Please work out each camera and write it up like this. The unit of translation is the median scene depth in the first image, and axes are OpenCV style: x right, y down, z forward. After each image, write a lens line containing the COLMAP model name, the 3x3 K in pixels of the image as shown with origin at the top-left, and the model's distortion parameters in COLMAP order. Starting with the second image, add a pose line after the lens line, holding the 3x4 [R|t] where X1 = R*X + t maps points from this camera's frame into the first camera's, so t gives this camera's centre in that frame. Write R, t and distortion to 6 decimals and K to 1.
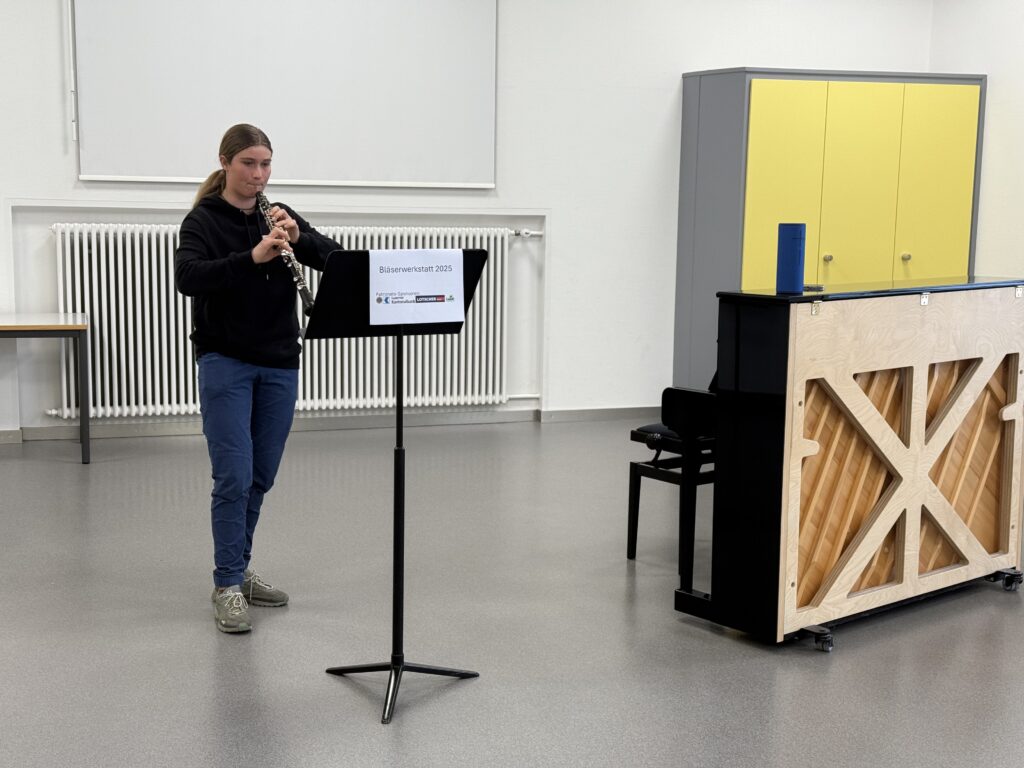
lens RADIAL K [[1455.2, 0, 491.7], [0, 1455.2, 393.2], [0, 0, 1]] dist [0.111658, 0.000000]
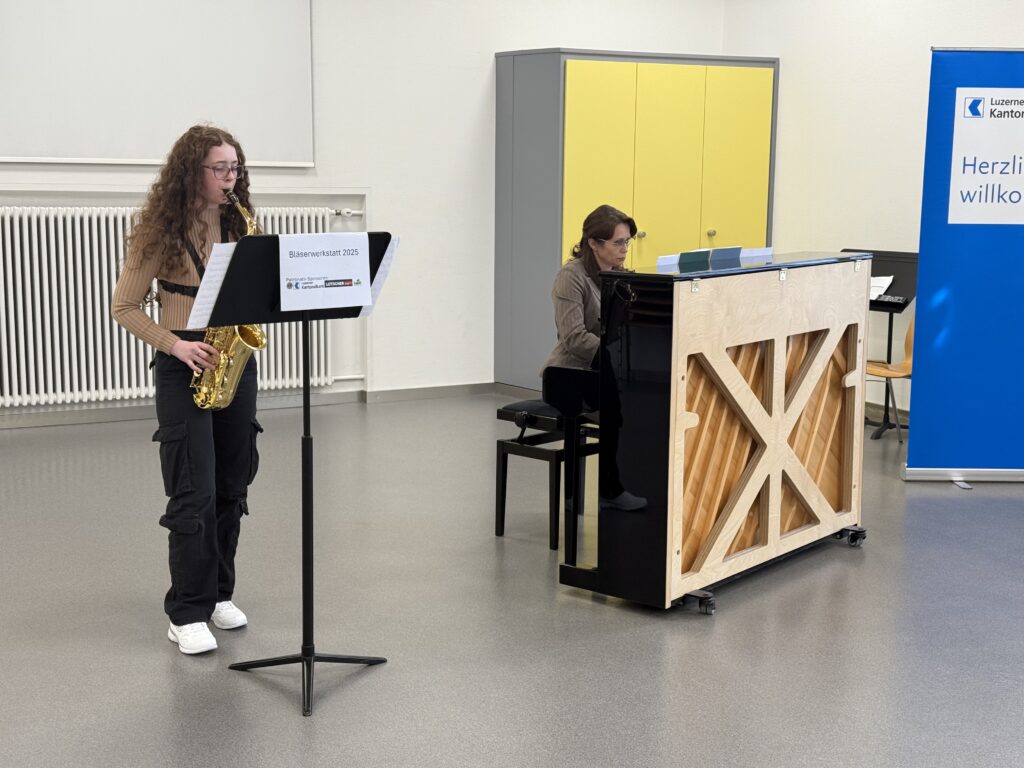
lens RADIAL K [[1455.2, 0, 513.5], [0, 1455.2, 393.4], [0, 0, 1]] dist [0.111658, 0.000000]
pose [[0.982644, -0.032805, 0.182577, -0.082050], [0.029847, 0.999375, 0.018924, -0.004244], [-0.183084, -0.013146, 0.983009, 0.006367]]
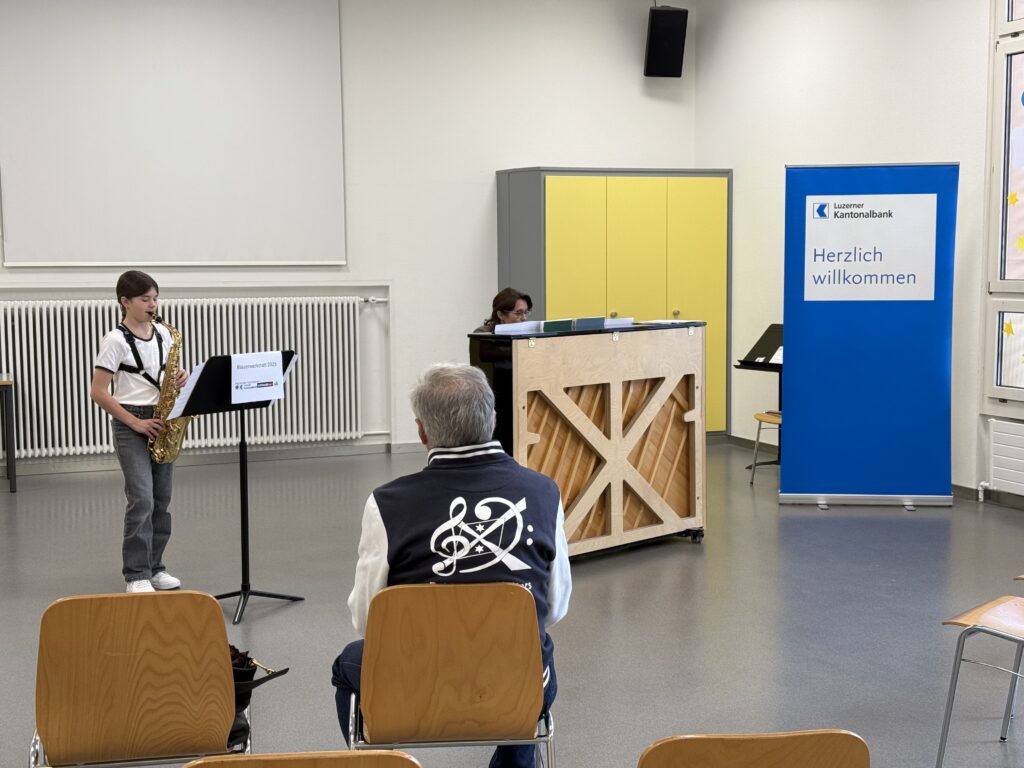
lens RADIAL K [[1455.2, 0, 507.1], [0, 1455.2, 385.1], [0, 0, 1]] dist [0.111658, 0.000000]
pose [[0.997201, -0.029061, 0.068884, 0.081037], [0.032819, 0.997998, -0.054072, 0.053852], [-0.067175, 0.056181, 0.996158, -0.388927]]
